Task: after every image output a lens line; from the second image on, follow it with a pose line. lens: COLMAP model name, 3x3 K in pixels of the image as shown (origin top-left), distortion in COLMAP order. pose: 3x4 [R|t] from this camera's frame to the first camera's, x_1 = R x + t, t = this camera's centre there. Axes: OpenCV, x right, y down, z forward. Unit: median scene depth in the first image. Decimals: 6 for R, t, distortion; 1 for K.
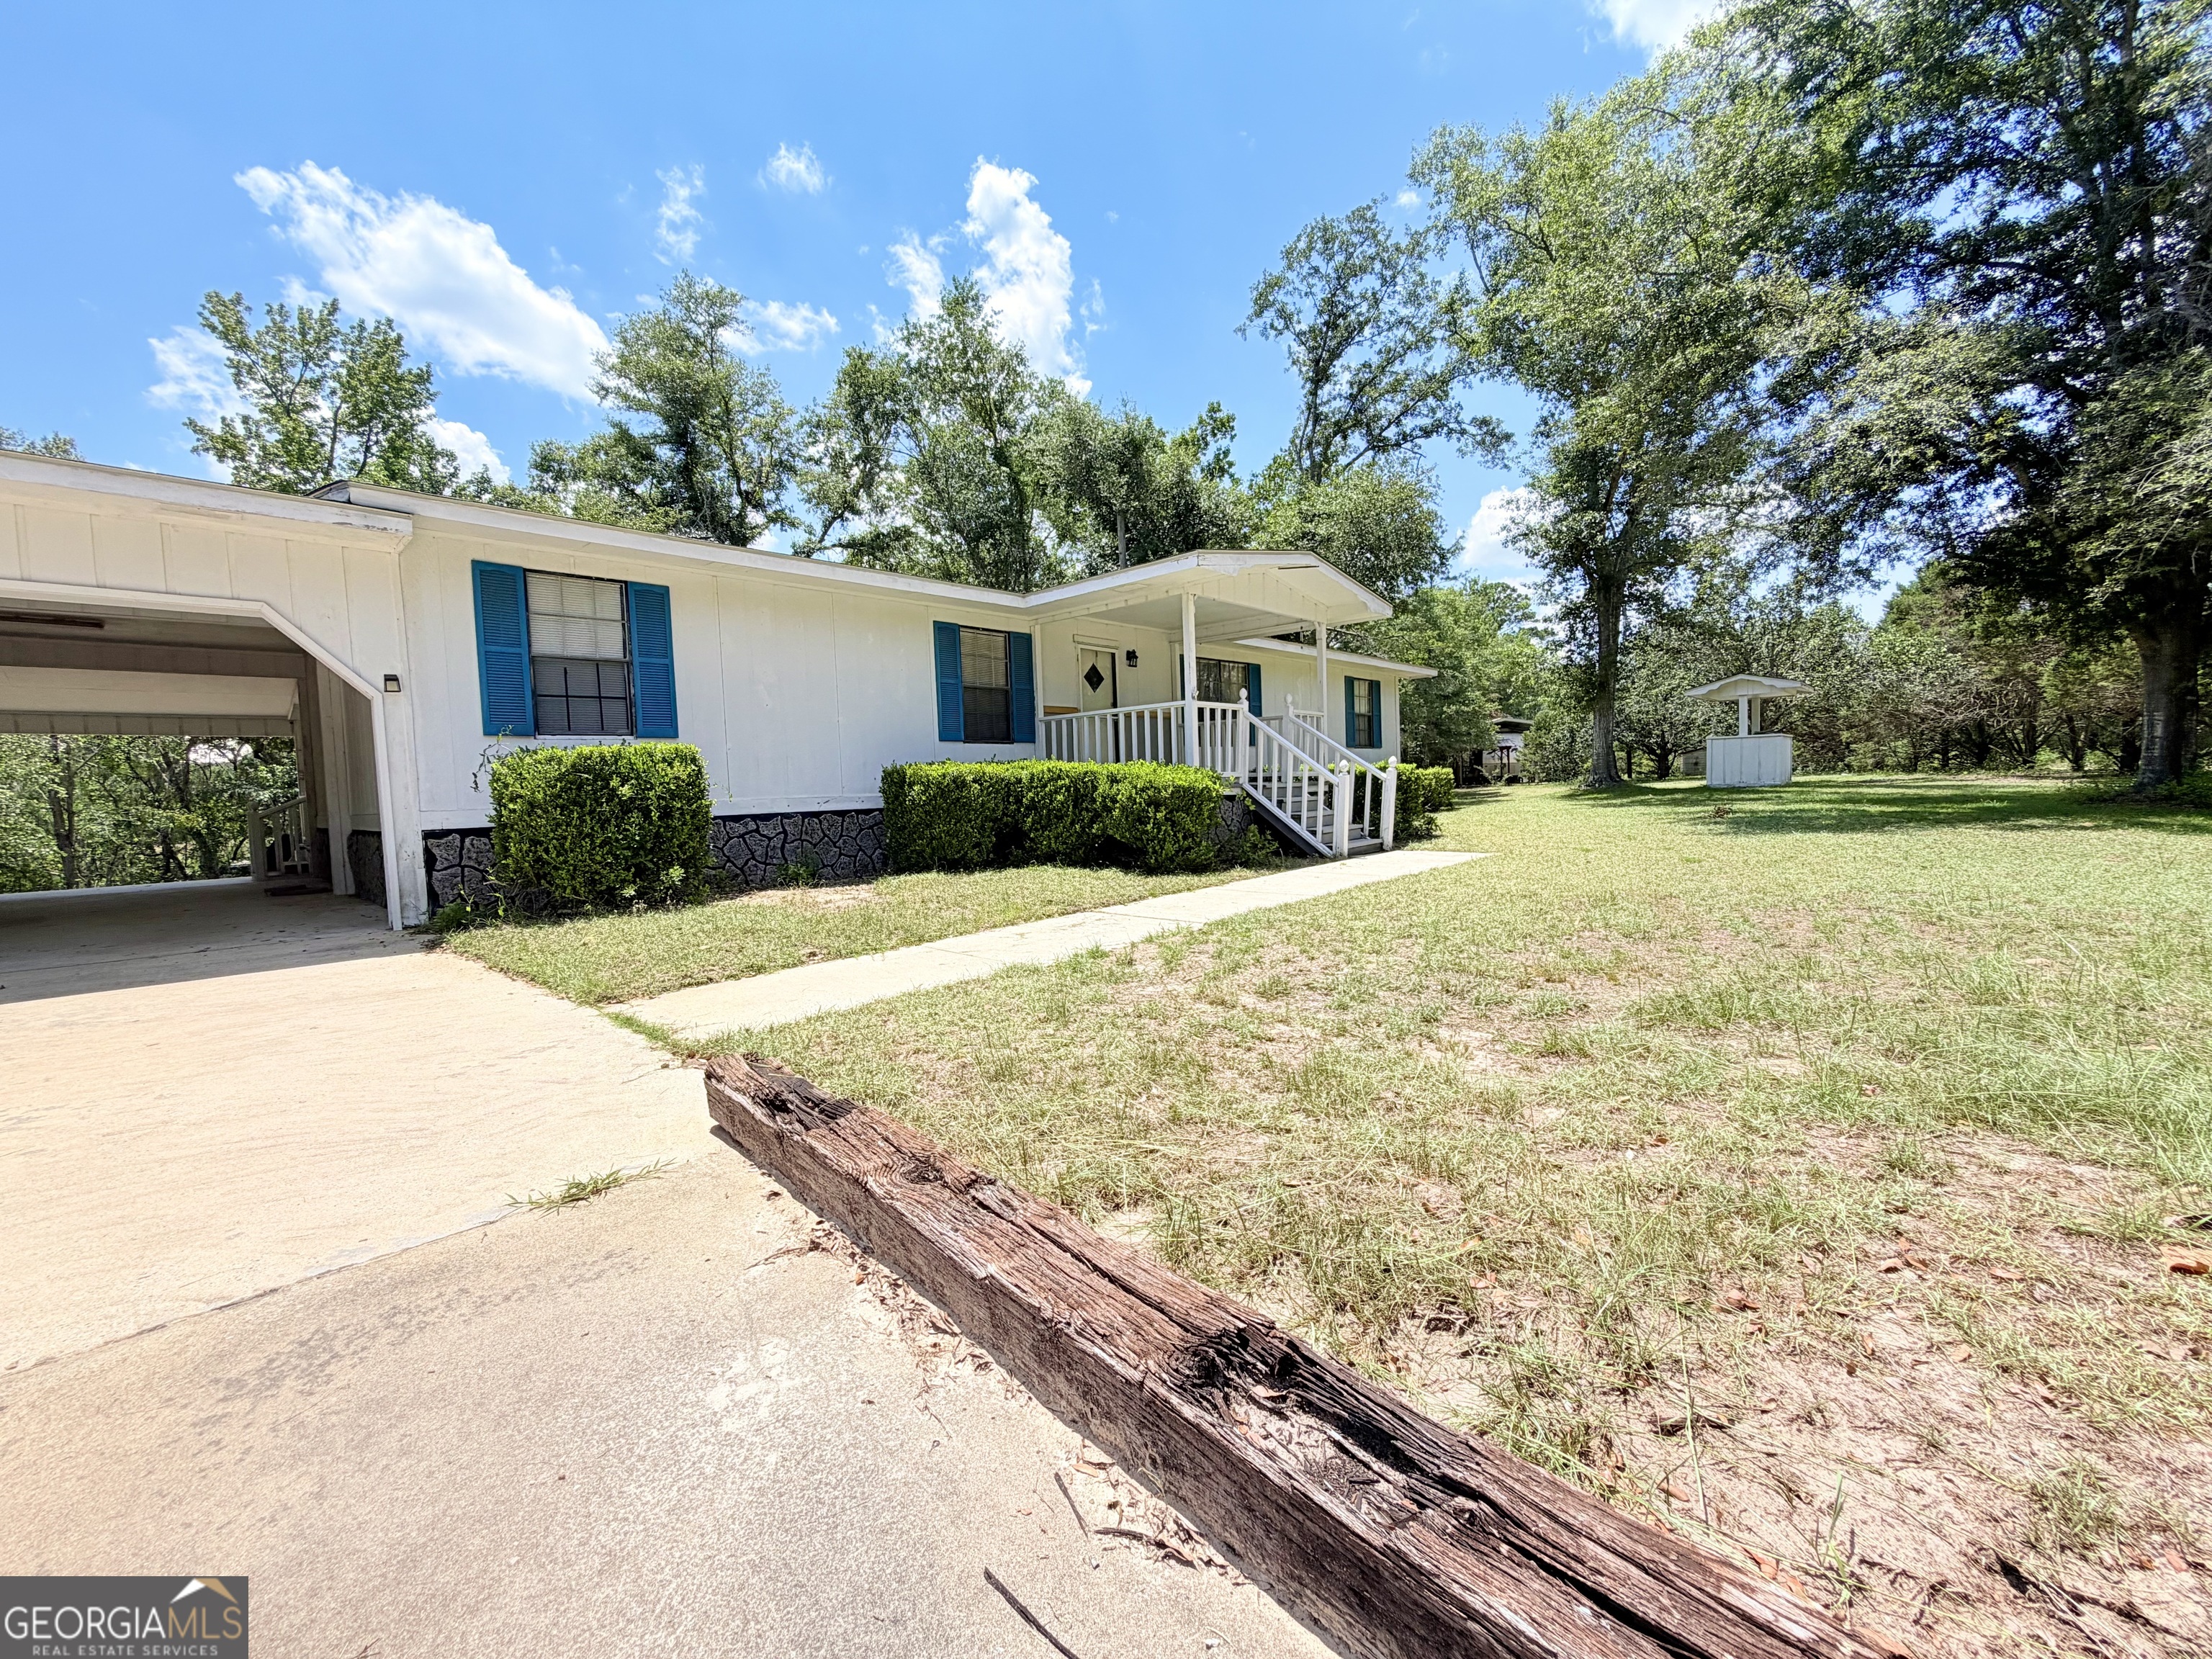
lens RADIAL K [[899.9, 0, 1106.0], [0, 899.9, 829.5], [0, 0, 1]] dist [0.001031, 0.000700]
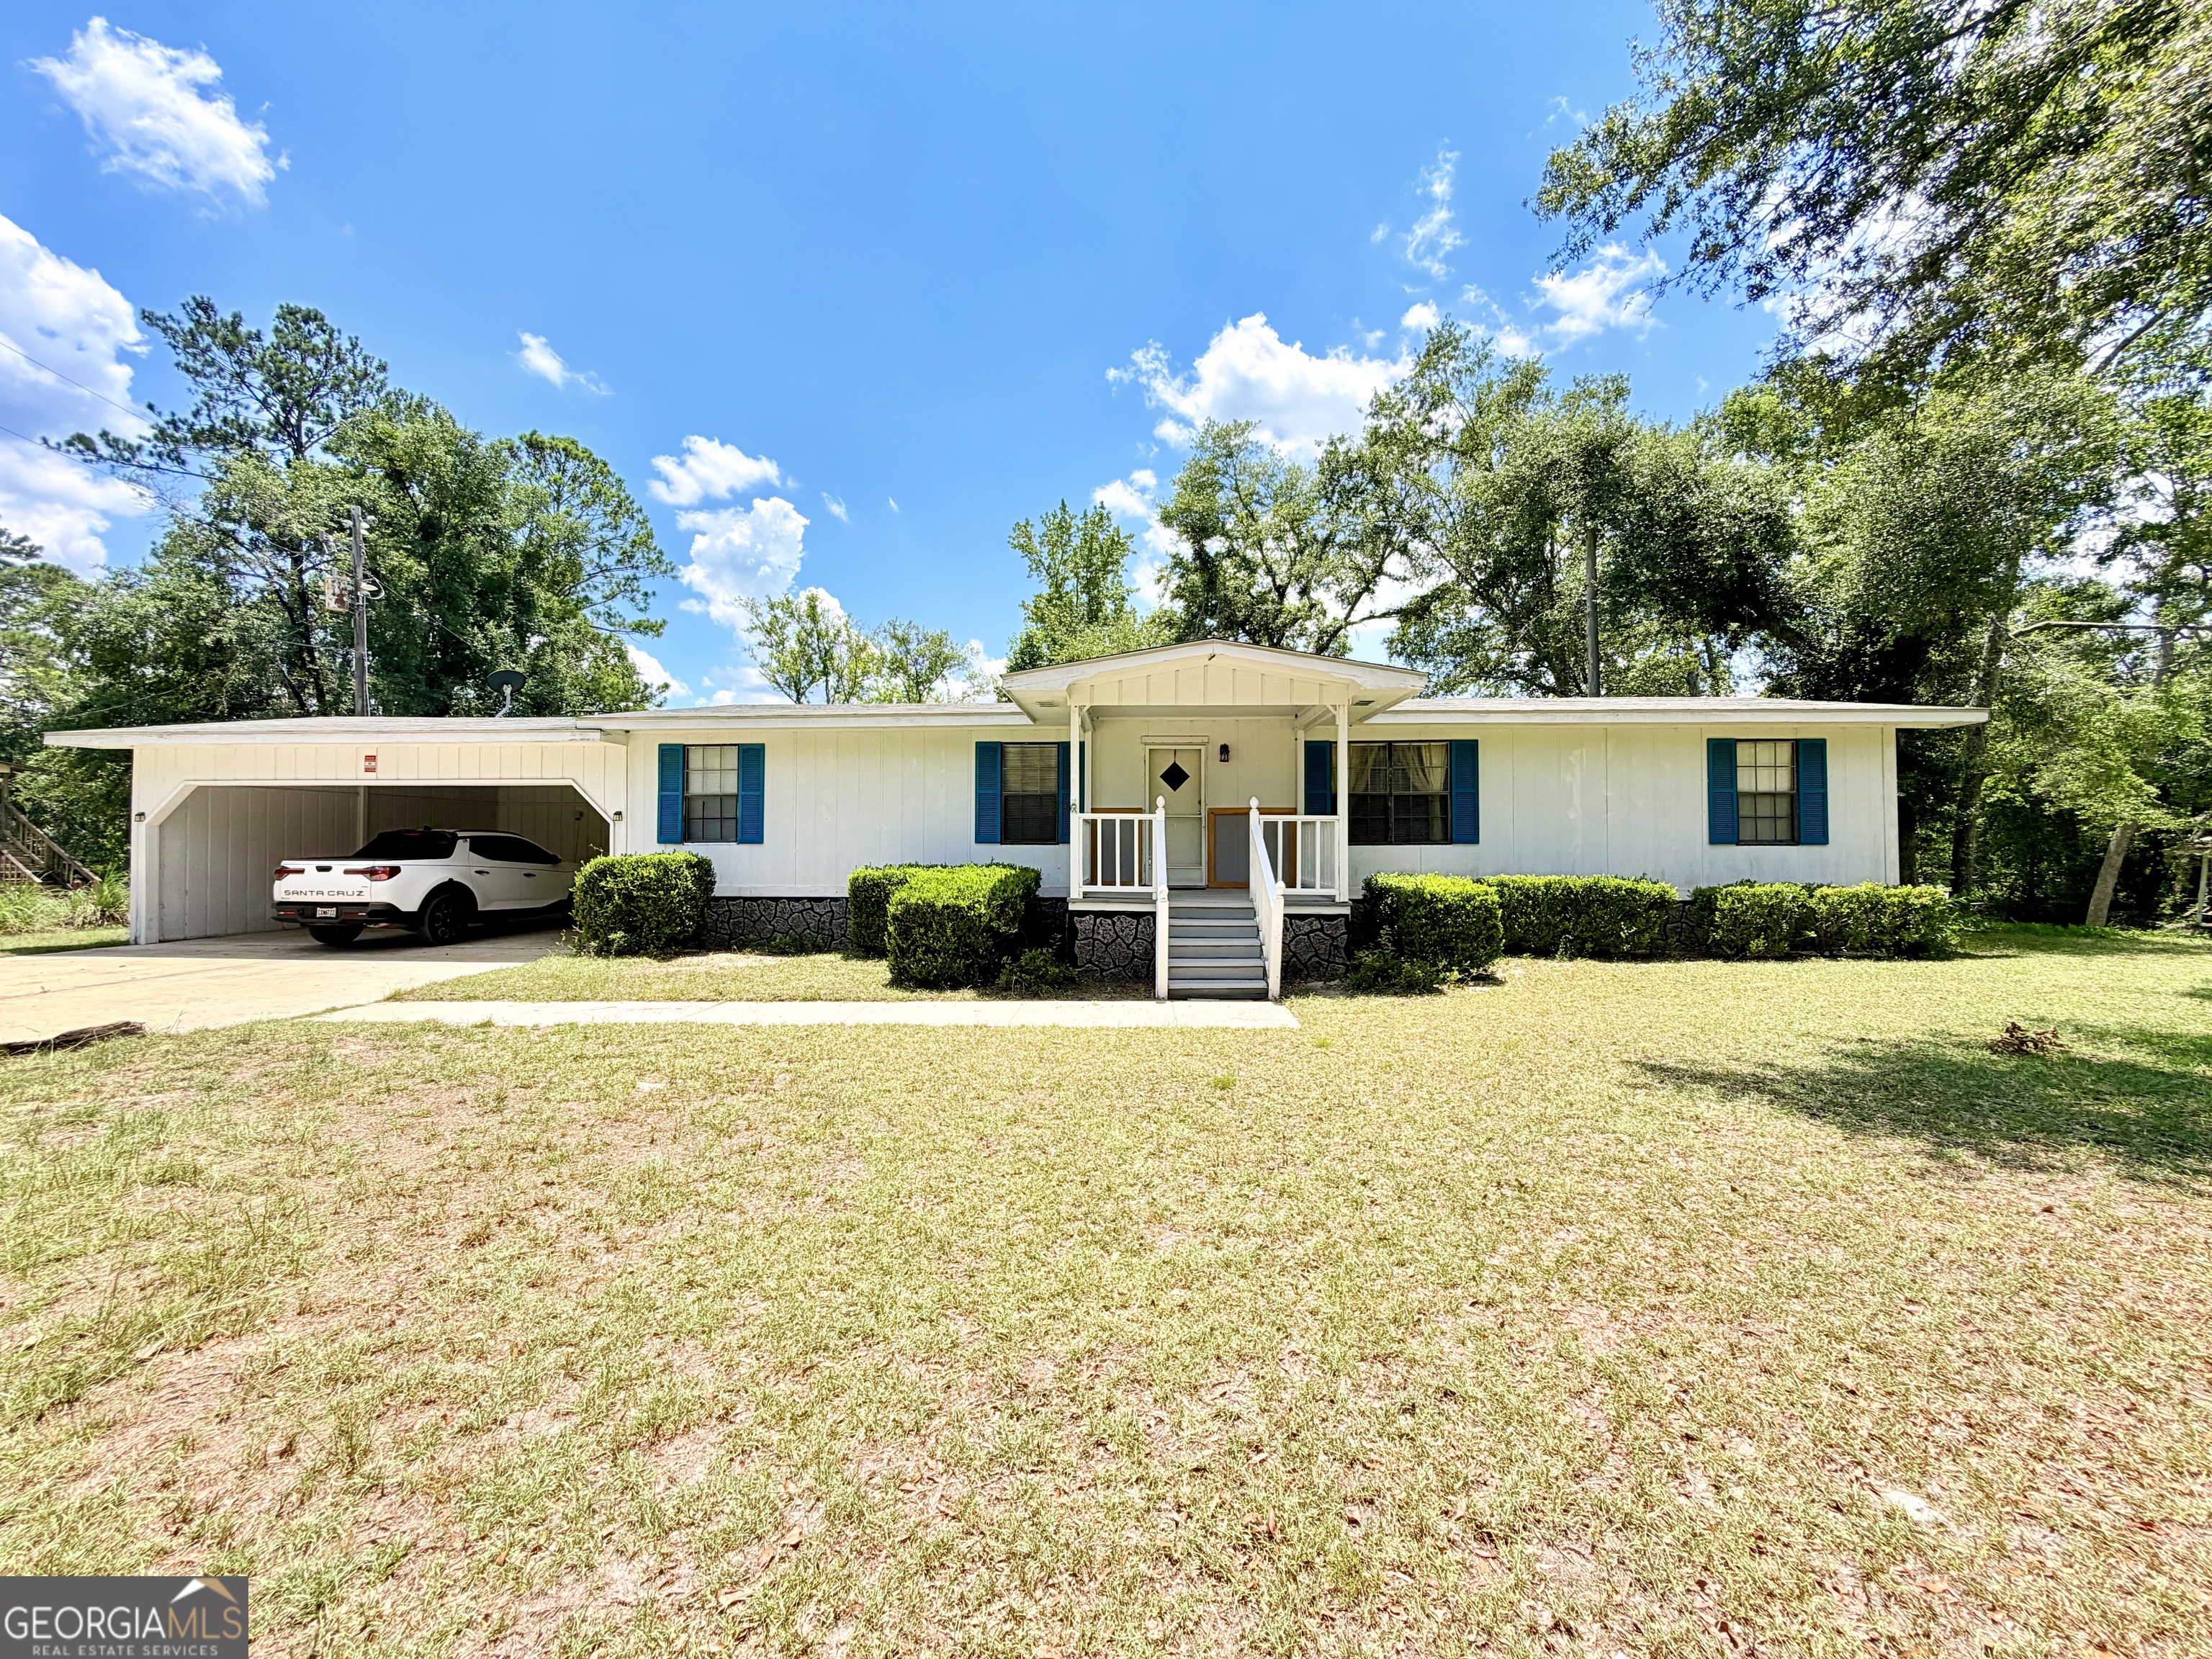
lens RADIAL K [[899.9, 0, 1106.0], [0, 899.9, 829.5], [0, 0, 1]] dist [0.001031, 0.000700]
pose [[0.640710, 0.022750, -0.767446, 1.077191], [-0.060450, 0.997953, -0.020883, -0.131762], [0.765400, 0.059772, 0.640773, 0.486967]]
